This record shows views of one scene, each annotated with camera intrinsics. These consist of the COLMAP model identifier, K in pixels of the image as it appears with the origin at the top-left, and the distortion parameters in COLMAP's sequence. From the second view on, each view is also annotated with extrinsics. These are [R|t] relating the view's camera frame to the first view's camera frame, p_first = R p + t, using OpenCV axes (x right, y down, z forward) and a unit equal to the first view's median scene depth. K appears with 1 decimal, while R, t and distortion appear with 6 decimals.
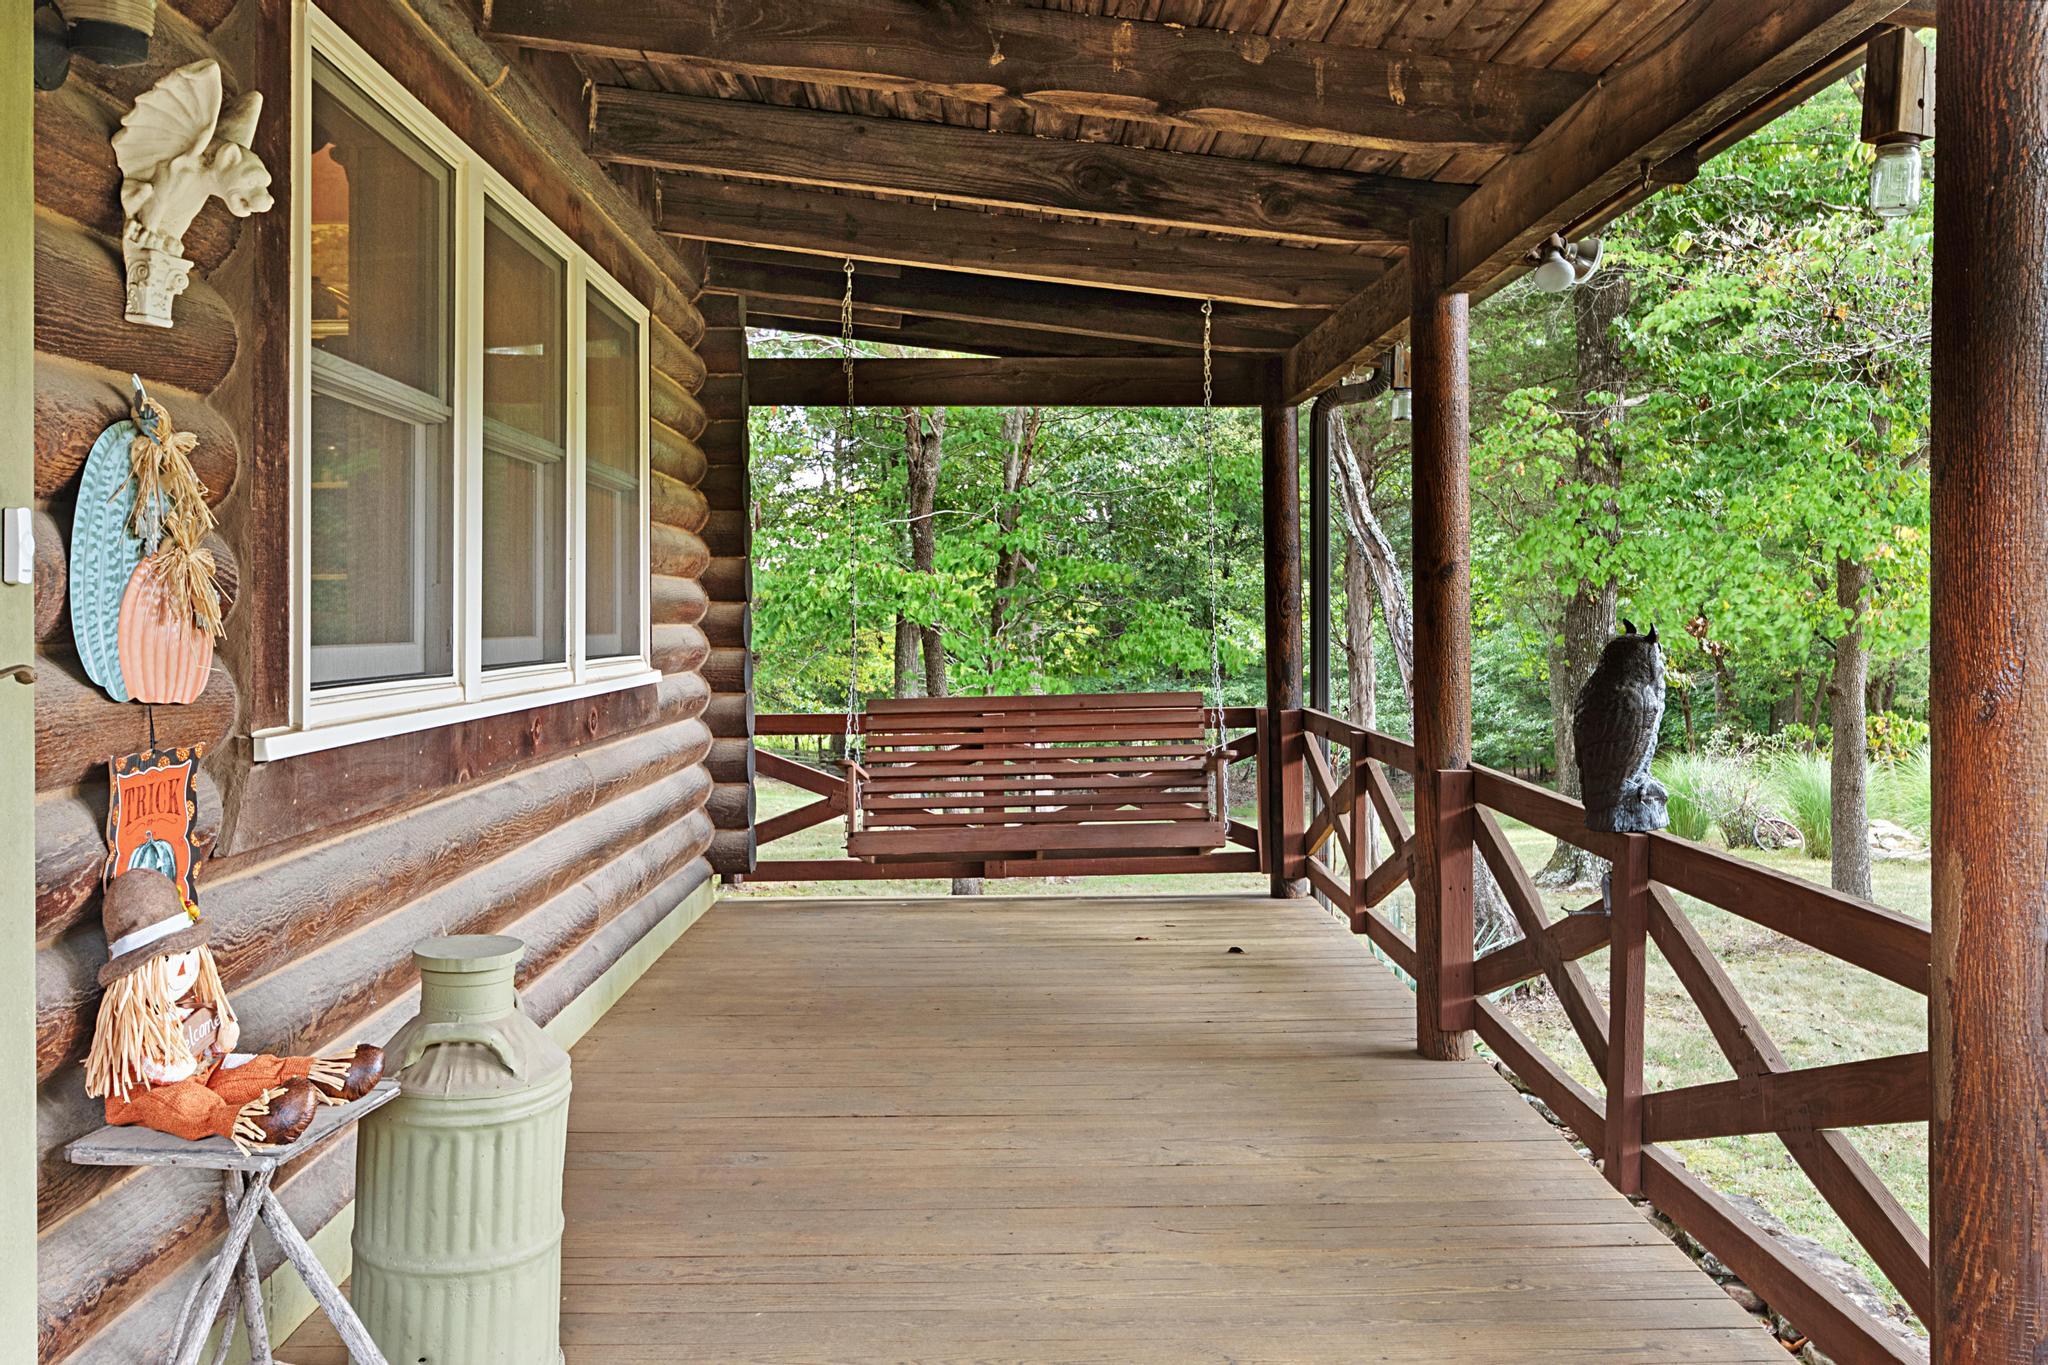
lens RADIAL K [[1733.9, 0, 1026.4], [0, 1733.9, 650.7], [0, 0, 1]] dist [-0.001708, -0.001397]
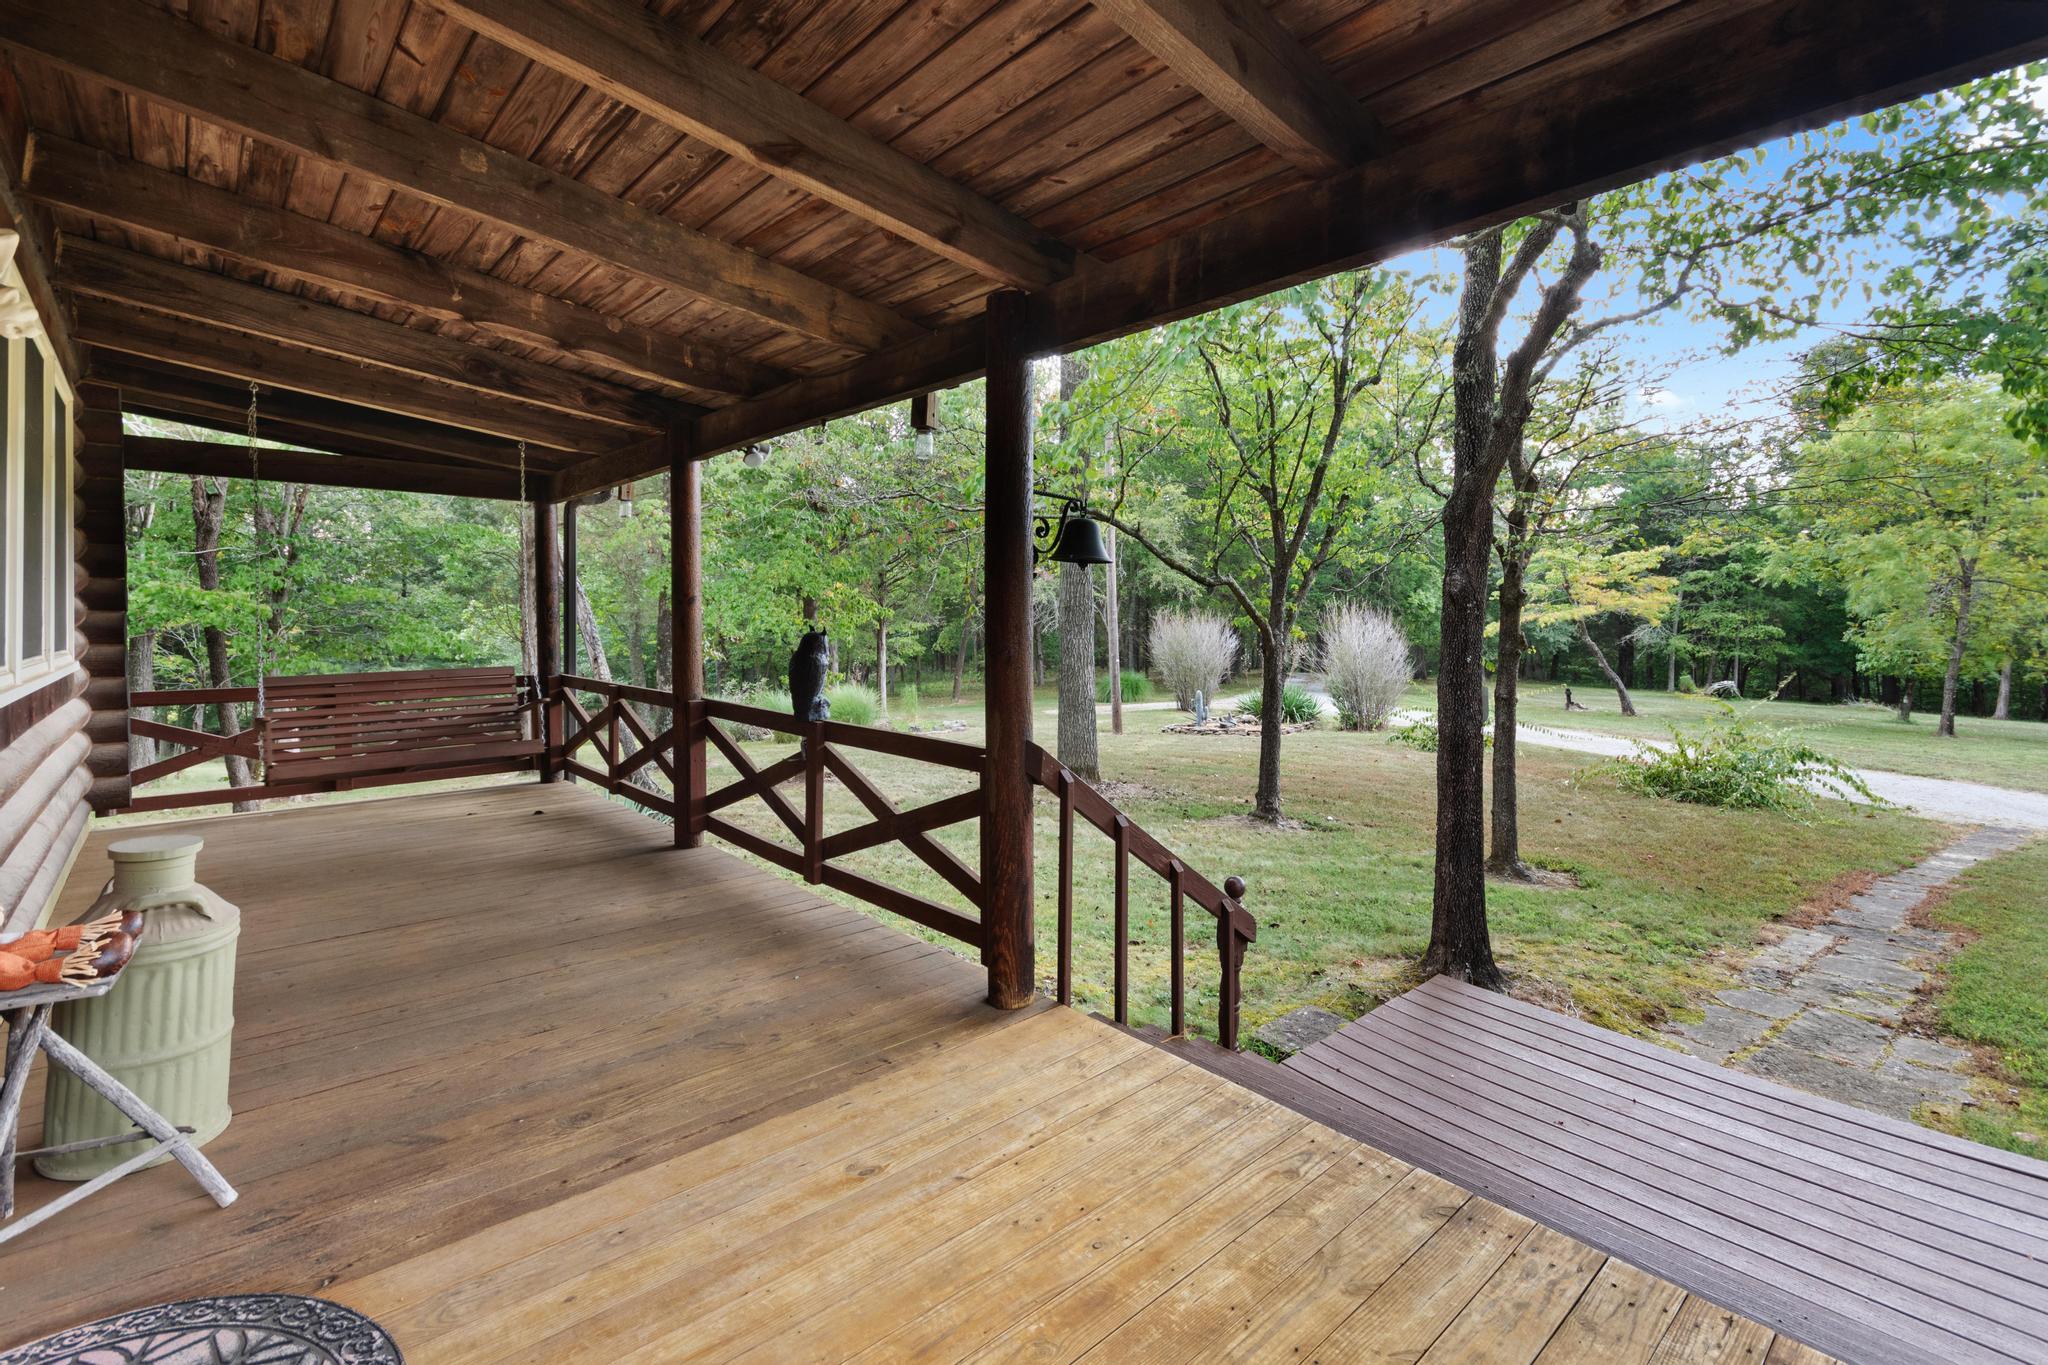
lens RADIAL K [[914.6, 0, 1039.8], [0, 914.6, 646.5], [0, 0, 1]] dist [0.009662, 0.000038]
pose [[0.757874, -0.013622, 0.652259, -0.136242], [0.009827, 0.999907, 0.009463, 0.000592], [-0.652327, -0.000762, 0.757937, -0.050299]]
